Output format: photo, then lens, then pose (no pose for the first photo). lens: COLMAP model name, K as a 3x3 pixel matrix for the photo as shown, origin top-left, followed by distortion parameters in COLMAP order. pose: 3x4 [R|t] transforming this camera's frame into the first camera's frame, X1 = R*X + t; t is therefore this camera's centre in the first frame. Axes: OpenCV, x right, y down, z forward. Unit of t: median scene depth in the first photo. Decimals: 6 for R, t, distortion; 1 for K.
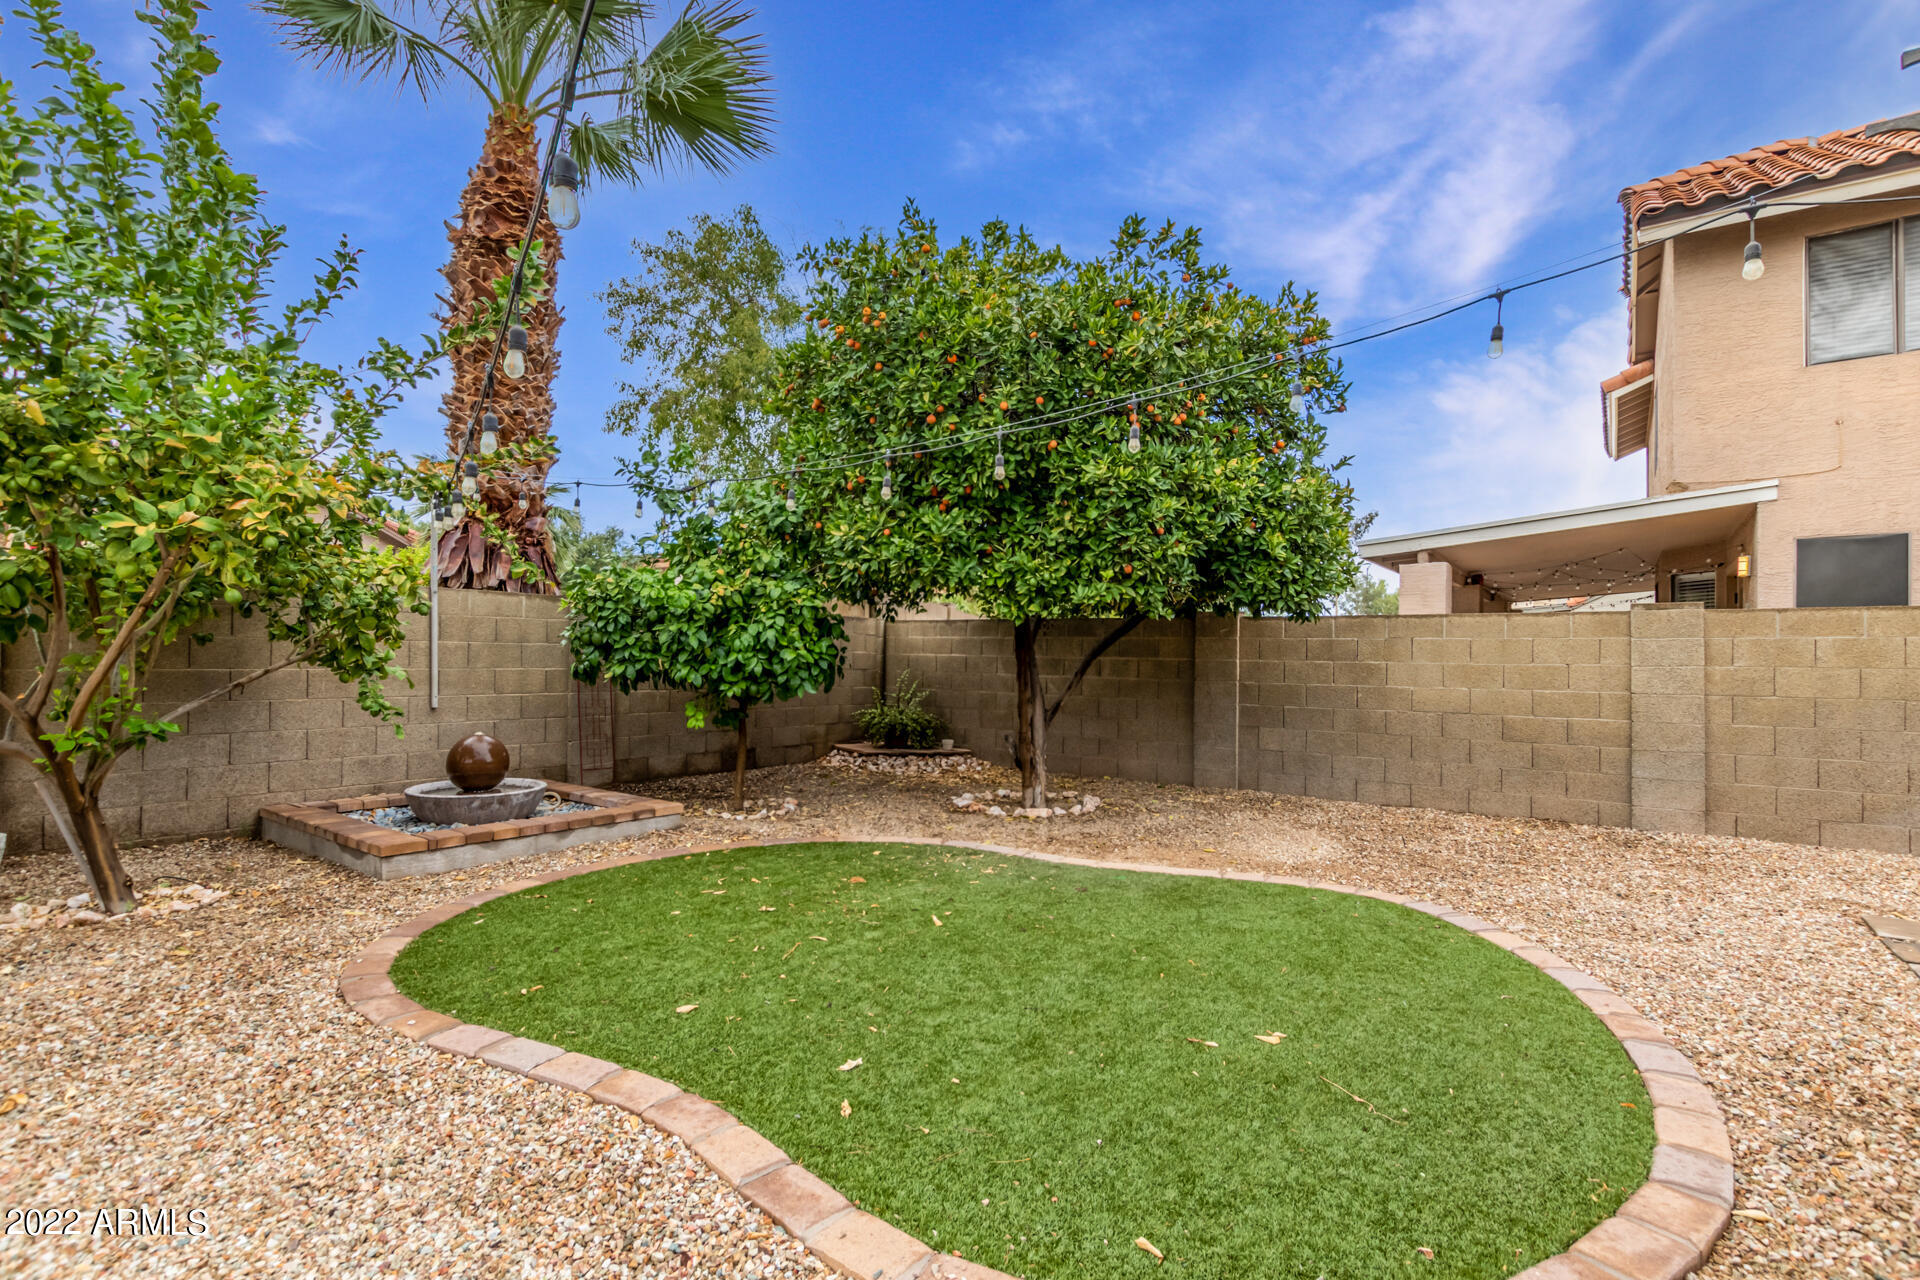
lens RADIAL K [[920.9, 0, 963.0], [0, 920.9, 667.9], [0, 0, 1]] dist [0.004132, 0.000315]
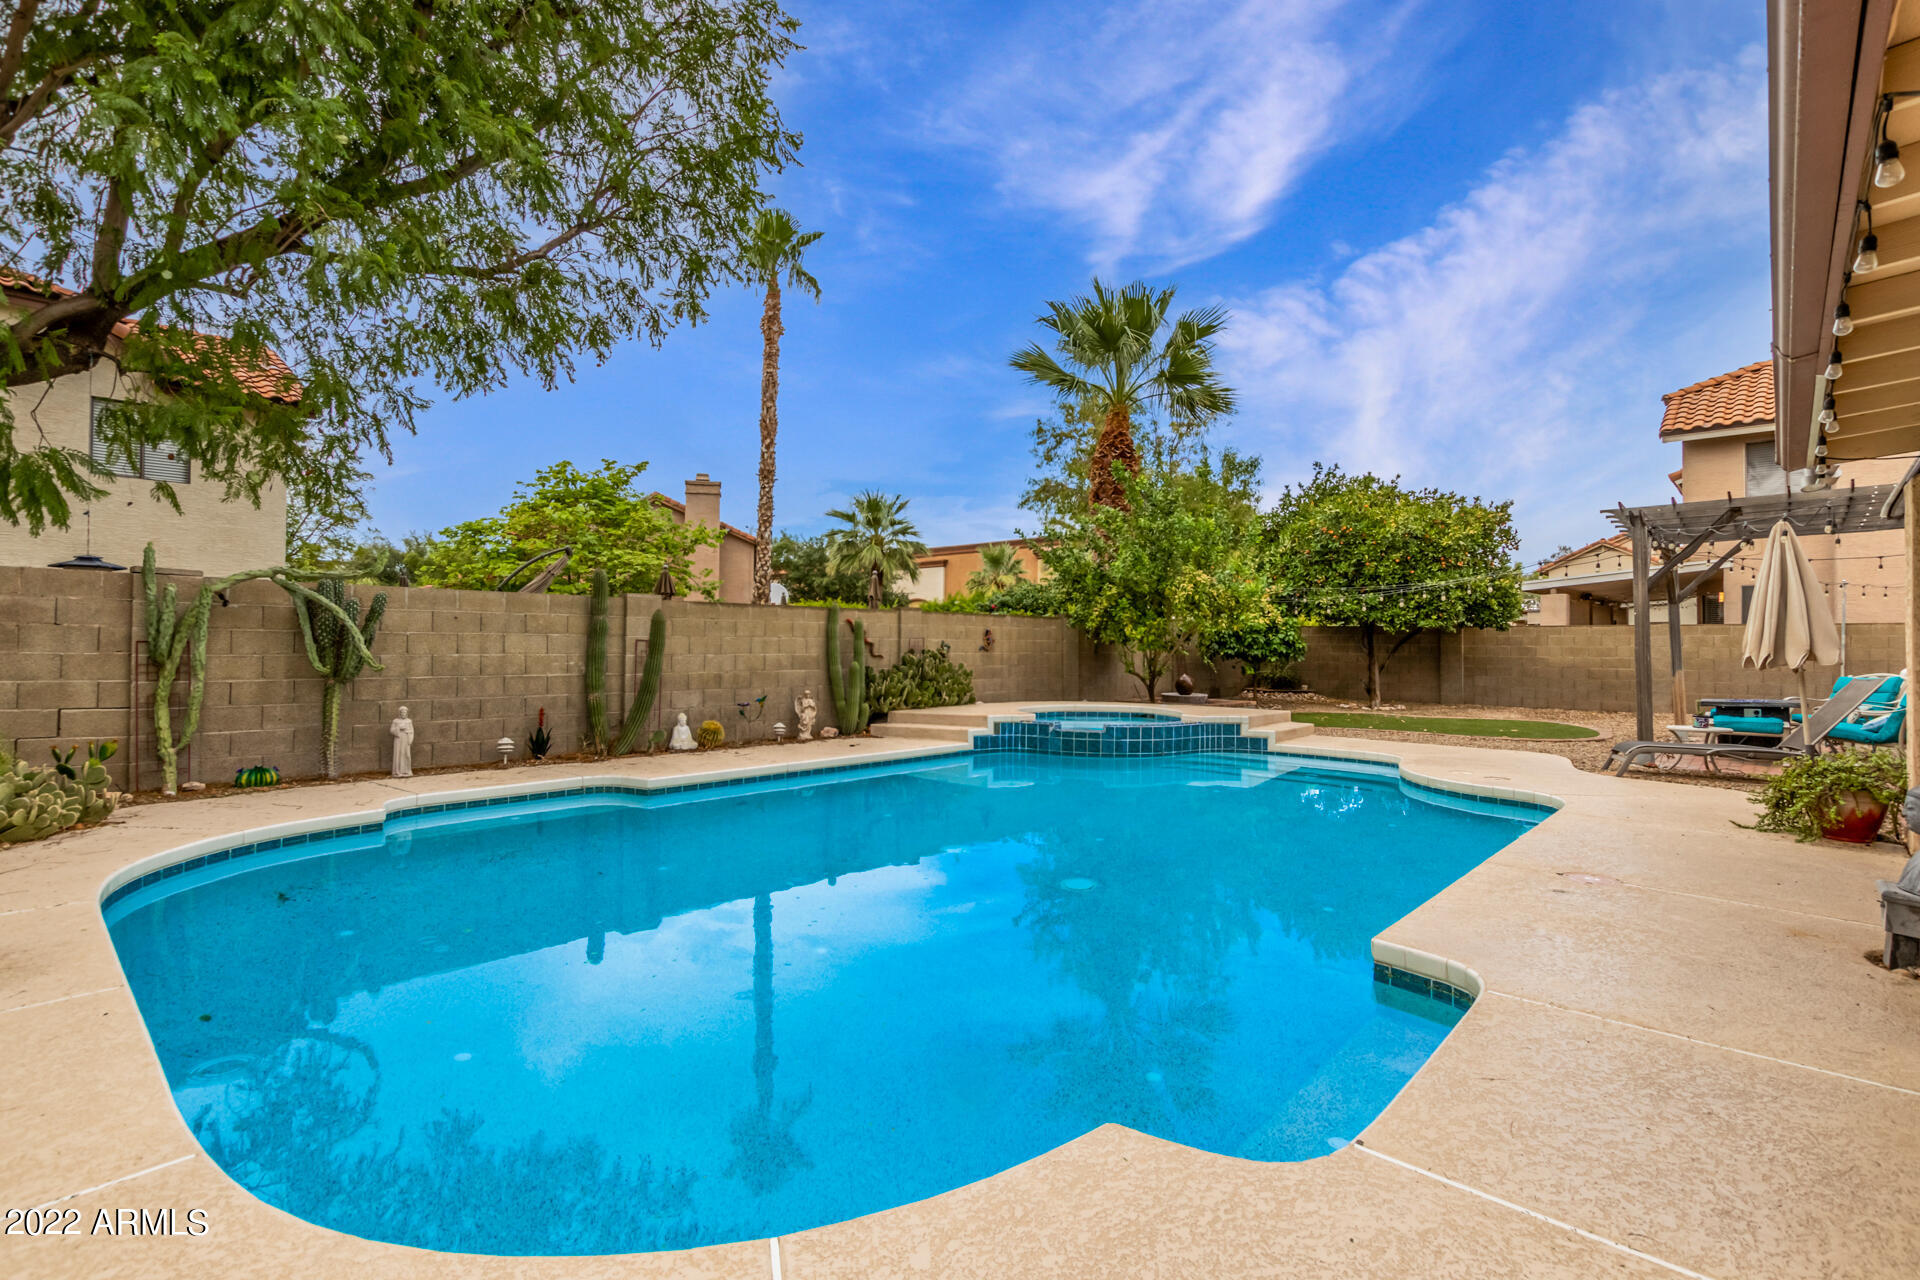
lens RADIAL K [[891.7, 0, 963.3], [0, 891.7, 644.0], [0, 0, 1]] dist [0.000568, 0.000135]
pose [[0.991691, -0.007912, -0.128399, -0.656373], [0.006934, 0.999943, -0.008064, -0.003141], [0.128456, 0.007107, 0.991690, -1.360476]]
